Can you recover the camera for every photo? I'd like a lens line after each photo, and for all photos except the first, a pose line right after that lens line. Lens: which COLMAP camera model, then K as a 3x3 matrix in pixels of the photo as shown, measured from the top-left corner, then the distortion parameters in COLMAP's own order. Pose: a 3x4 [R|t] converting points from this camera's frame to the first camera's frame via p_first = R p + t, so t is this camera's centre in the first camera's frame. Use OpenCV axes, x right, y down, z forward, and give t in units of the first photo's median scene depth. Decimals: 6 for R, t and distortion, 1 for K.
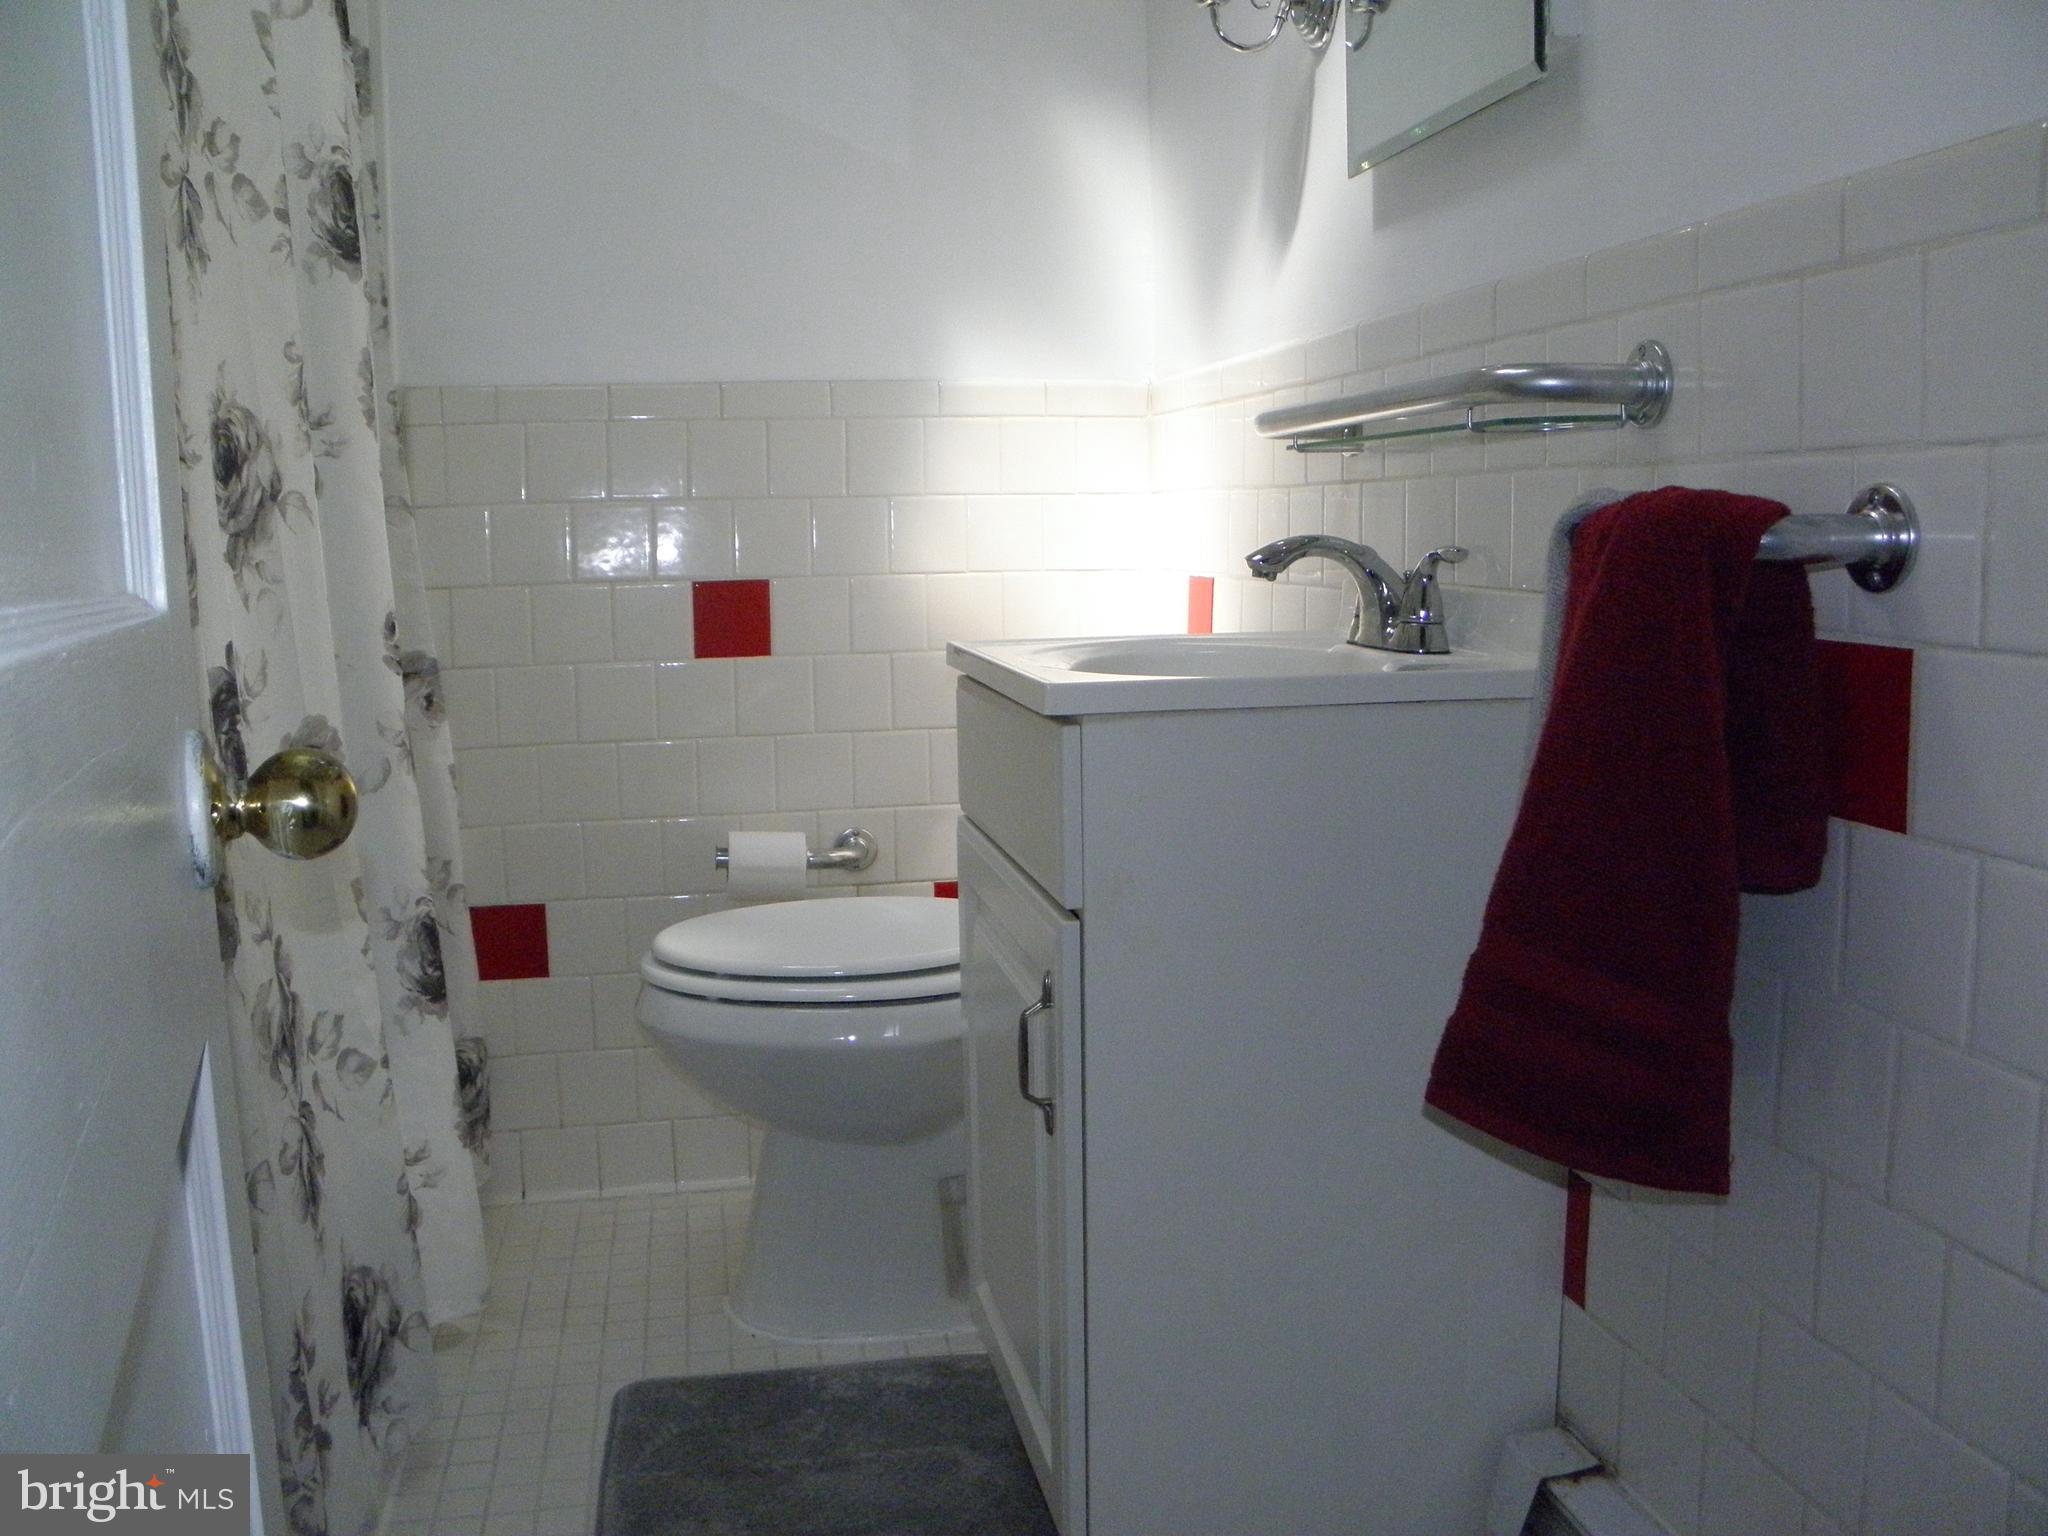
lens RADIAL K [[1724.4, 0, 1023.6], [0, 1724.4, 758.6], [0, 0, 1]] dist [-0.180106, 0.153221]
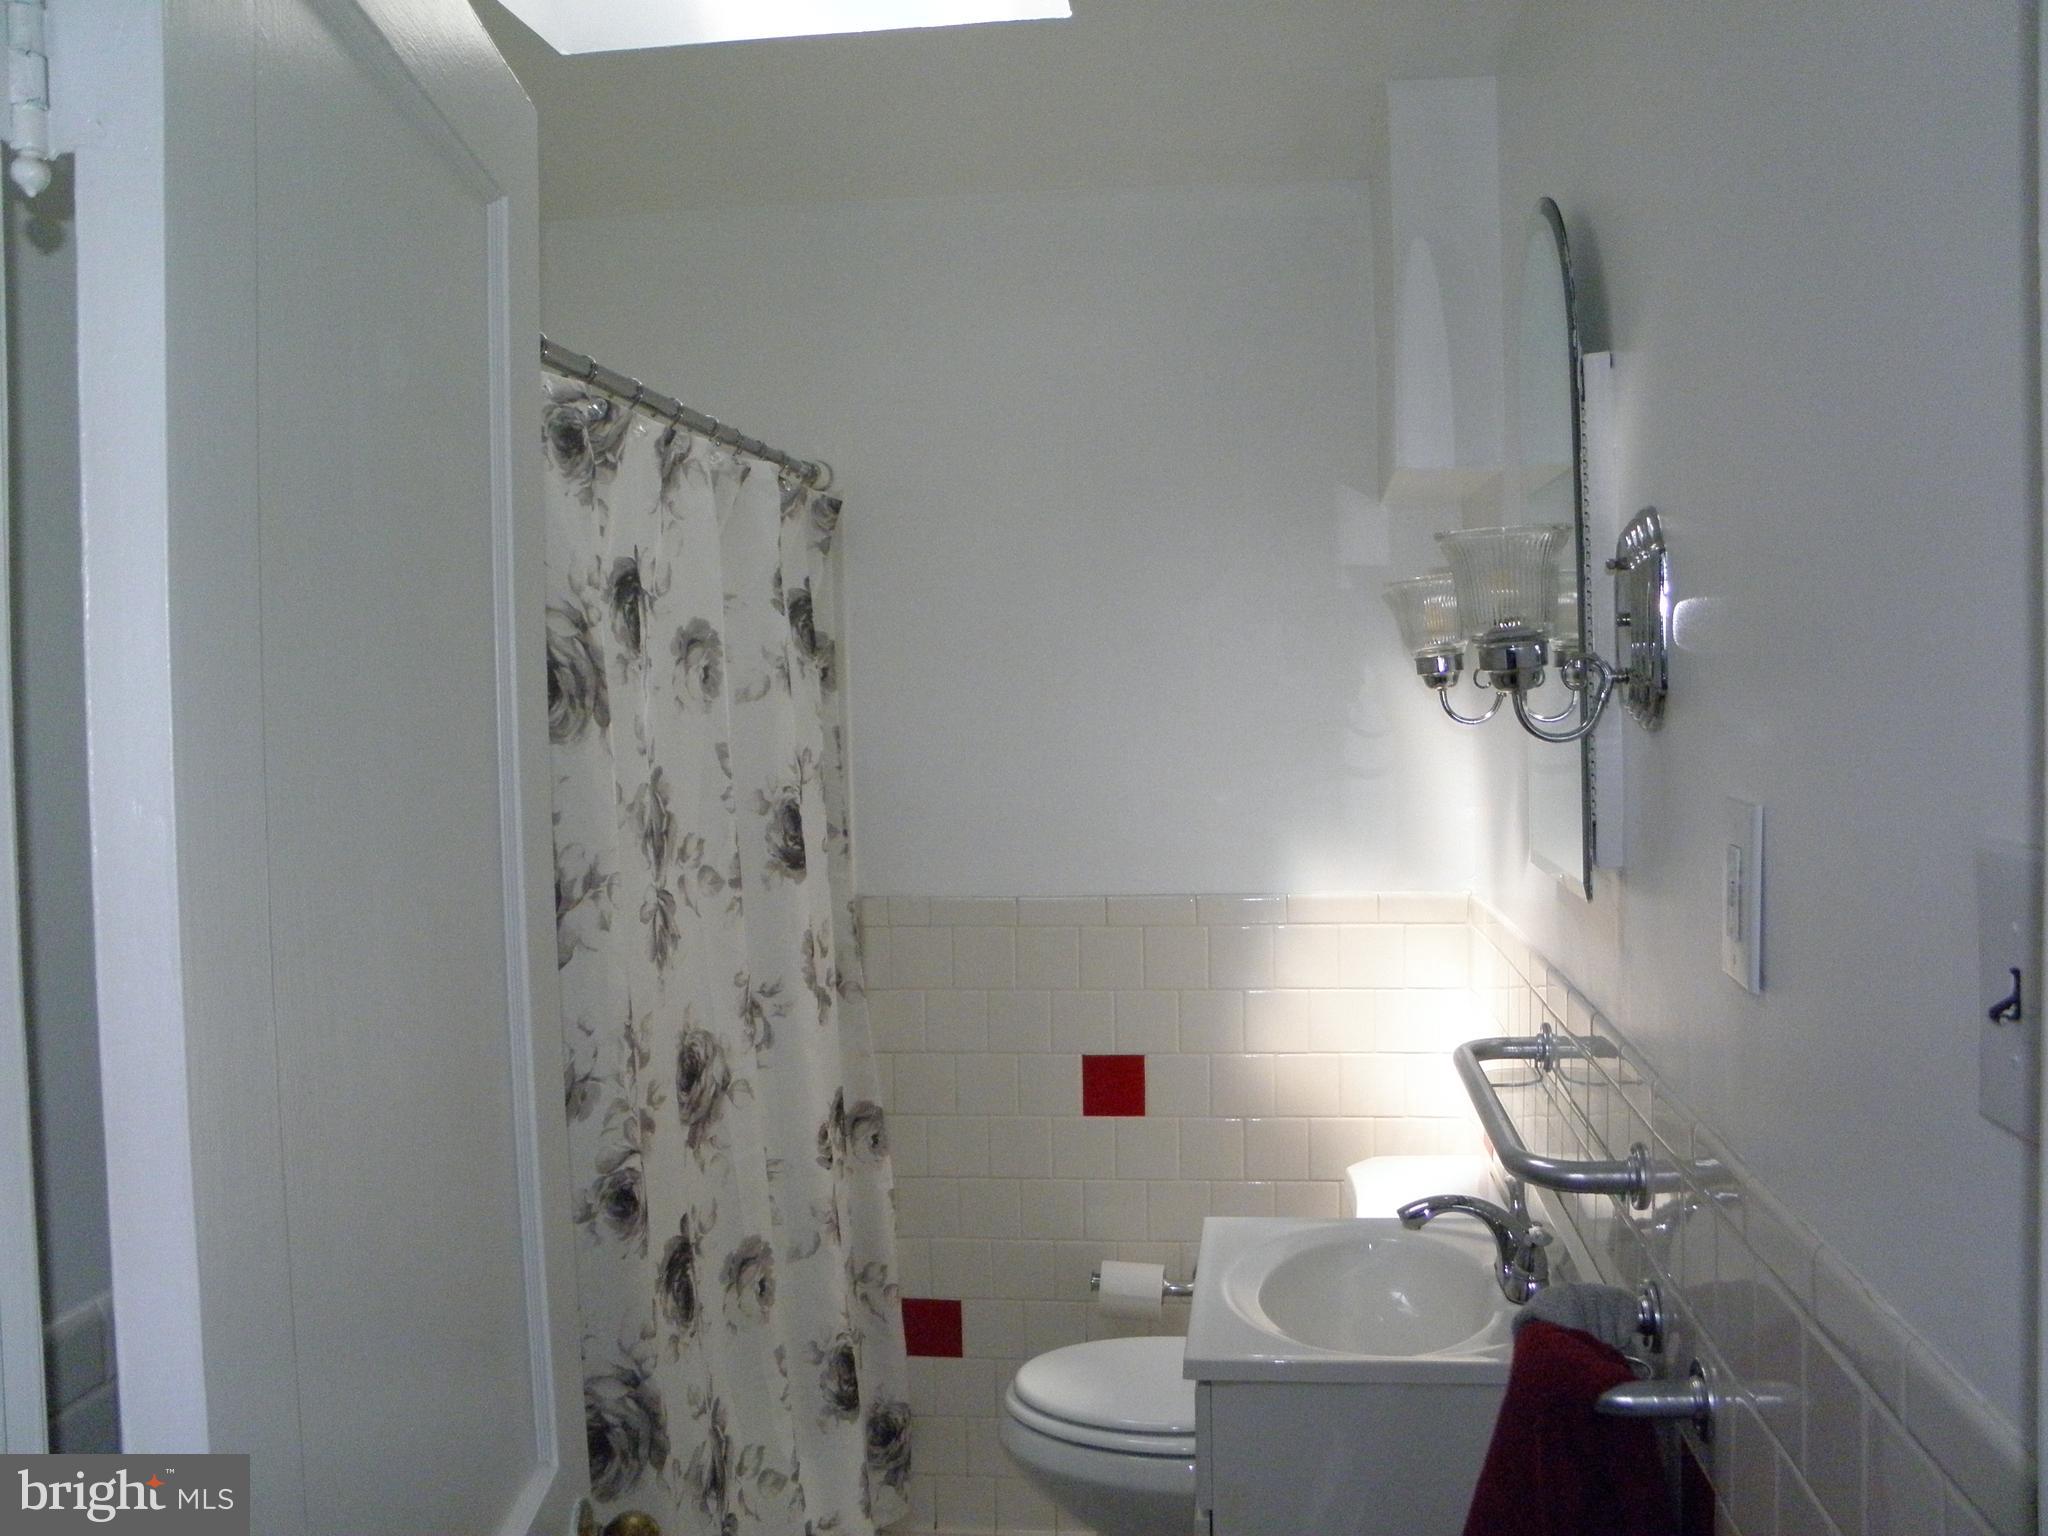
lens RADIAL K [[1724.4, 0, 1019.4], [0, 1724.4, 780.6], [0, 0, 1]] dist [-0.180106, 0.153221]
pose [[0.943456, 0.007300, -0.331417, 0.231661], [-0.033737, 0.996681, -0.074084, -0.277442], [0.329777, 0.081076, 0.940571, -0.263946]]
